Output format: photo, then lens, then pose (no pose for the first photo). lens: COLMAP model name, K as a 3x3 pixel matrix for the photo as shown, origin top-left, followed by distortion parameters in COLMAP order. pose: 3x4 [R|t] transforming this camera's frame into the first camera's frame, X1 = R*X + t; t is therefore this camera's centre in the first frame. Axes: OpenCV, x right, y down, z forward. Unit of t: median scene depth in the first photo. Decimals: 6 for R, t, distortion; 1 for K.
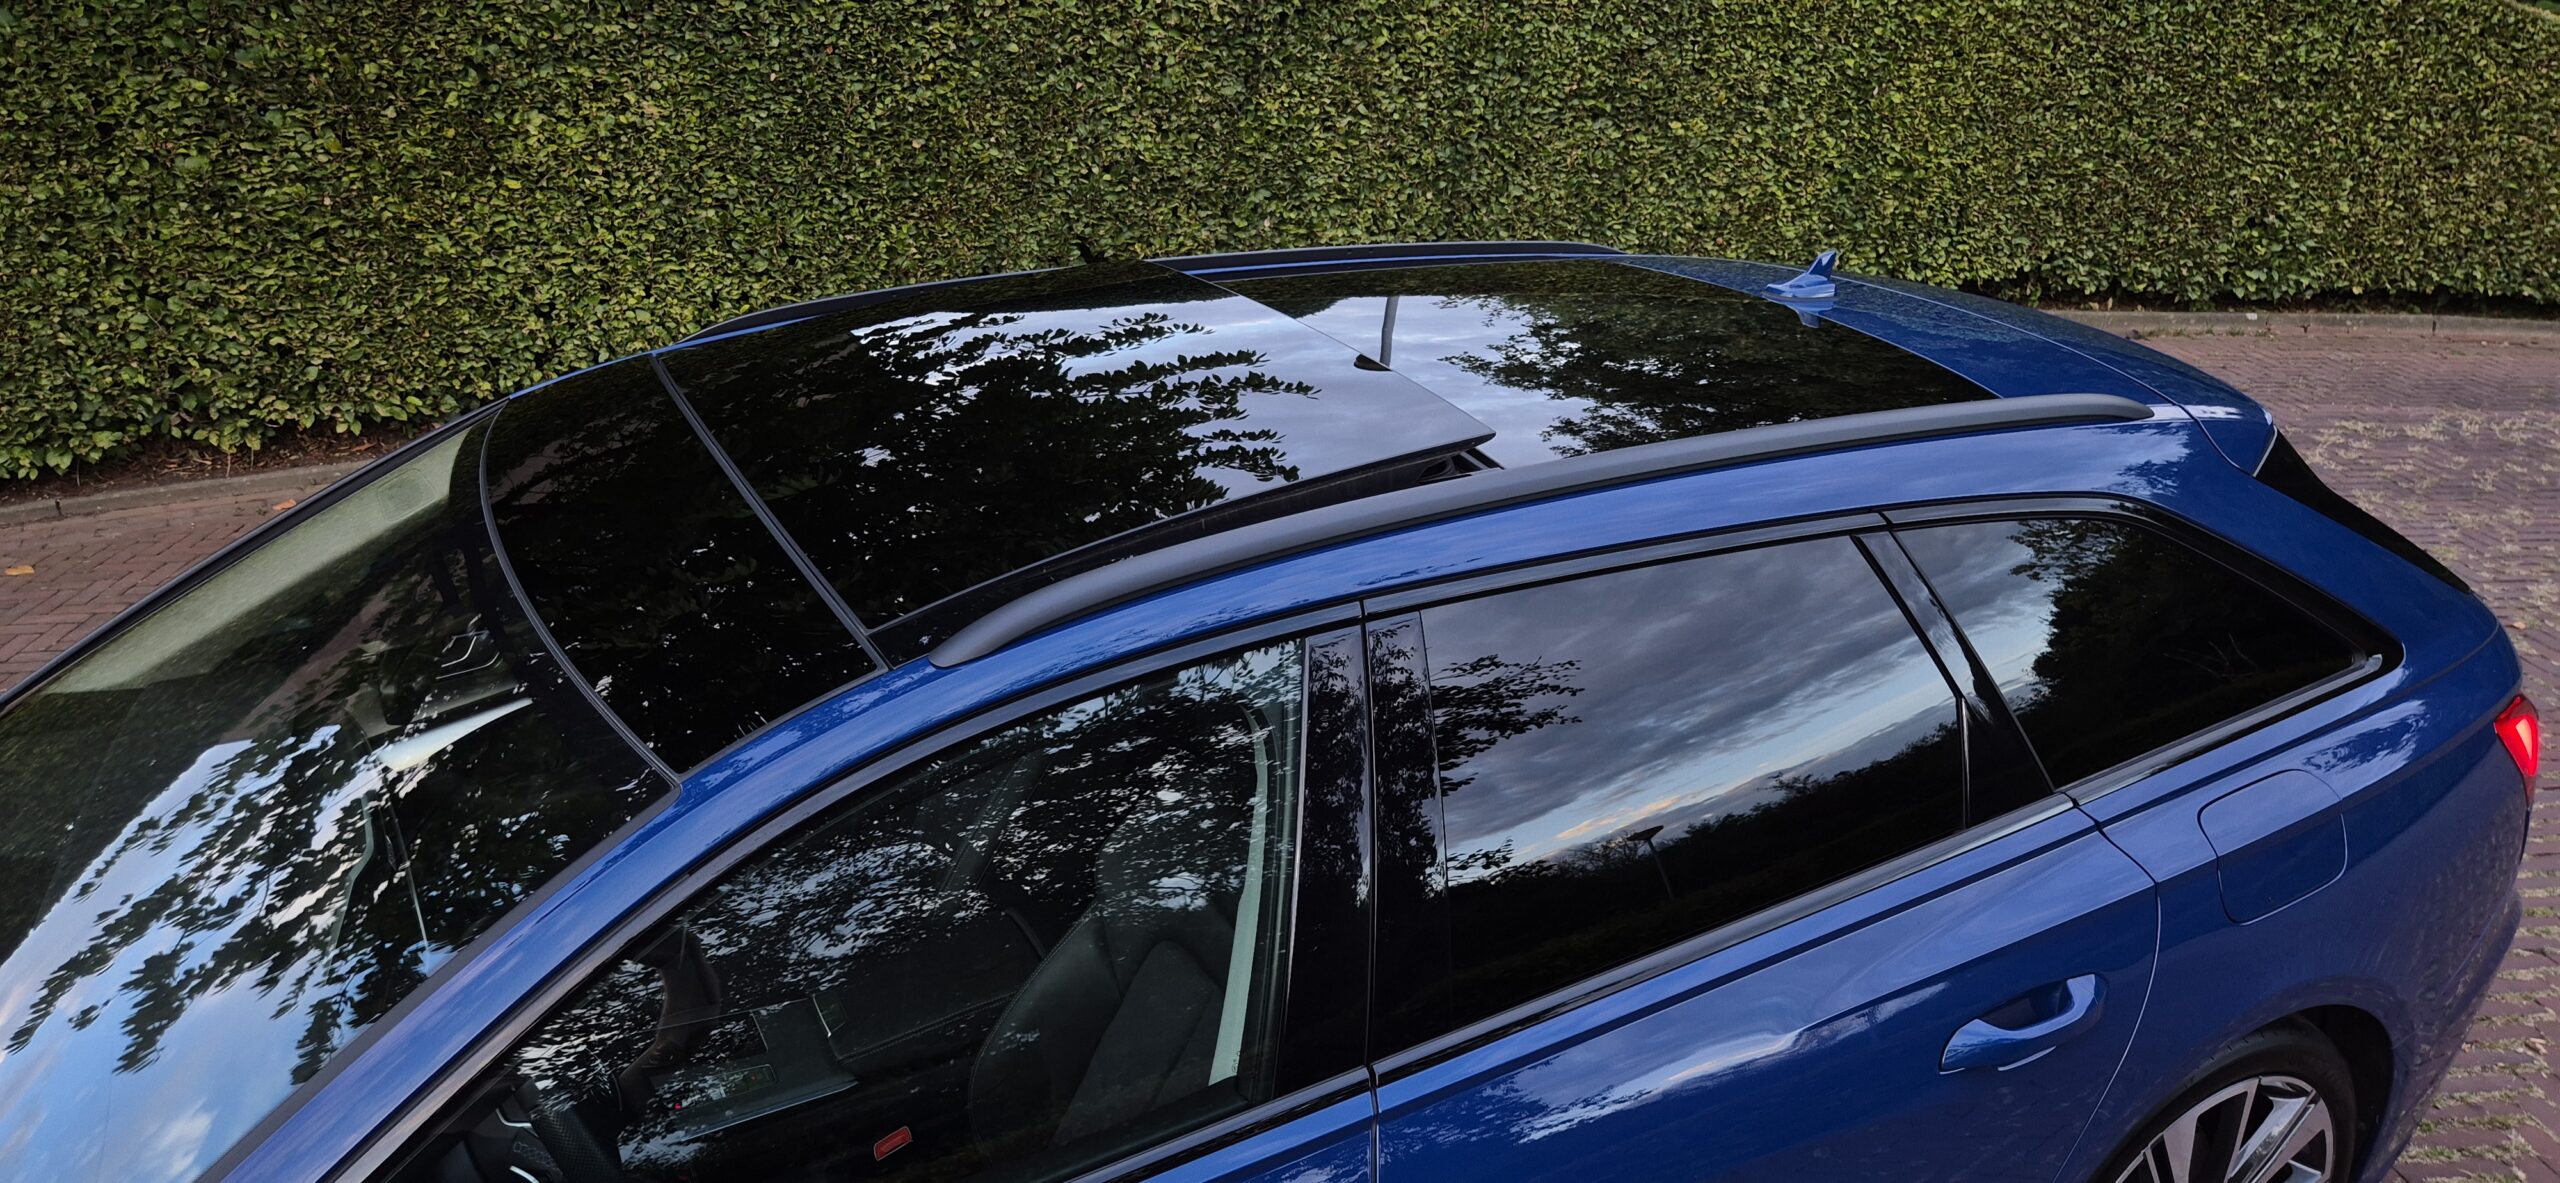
lens RADIAL K [[1718.2, 0, 1304.1], [0, 1718.2, 581.2], [0, 0, 1]] dist [0.053360, -0.057868]
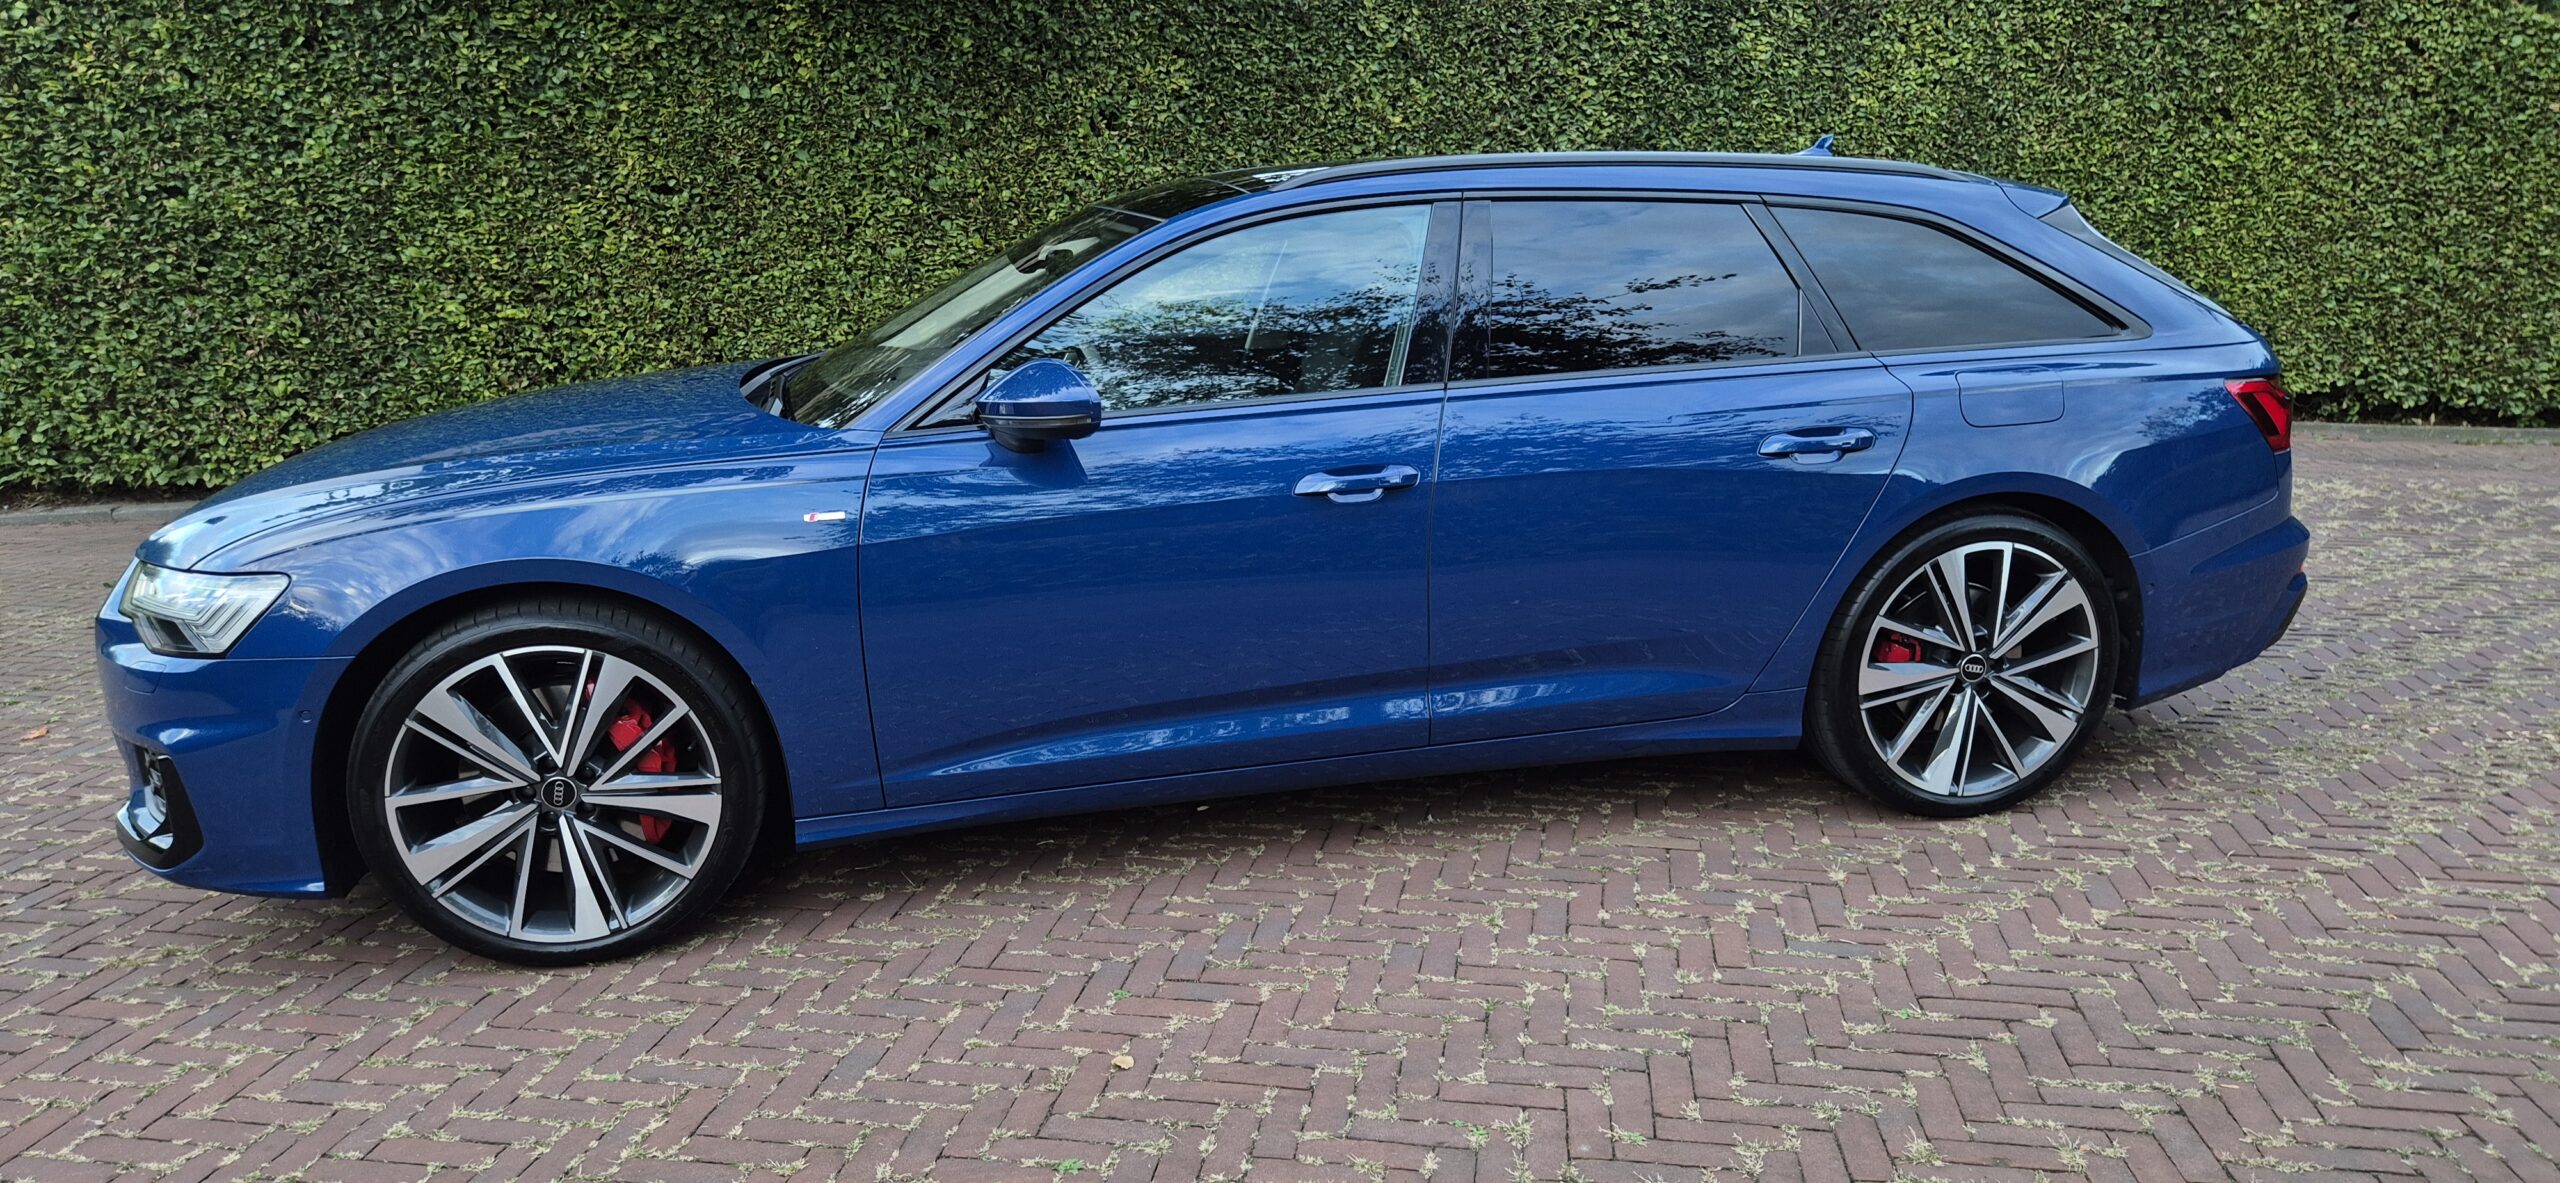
lens RADIAL K [[1718.2, 0, 1277.6], [0, 1718.2, 592.1], [0, 0, 1]] dist [0.053360, -0.057868]
pose [[0.959037, 0.039847, -0.280465, 0.105069], [-0.082503, 0.986427, -0.141968, 0.199964], [0.271001, 0.159292, 0.949307, -0.256689]]
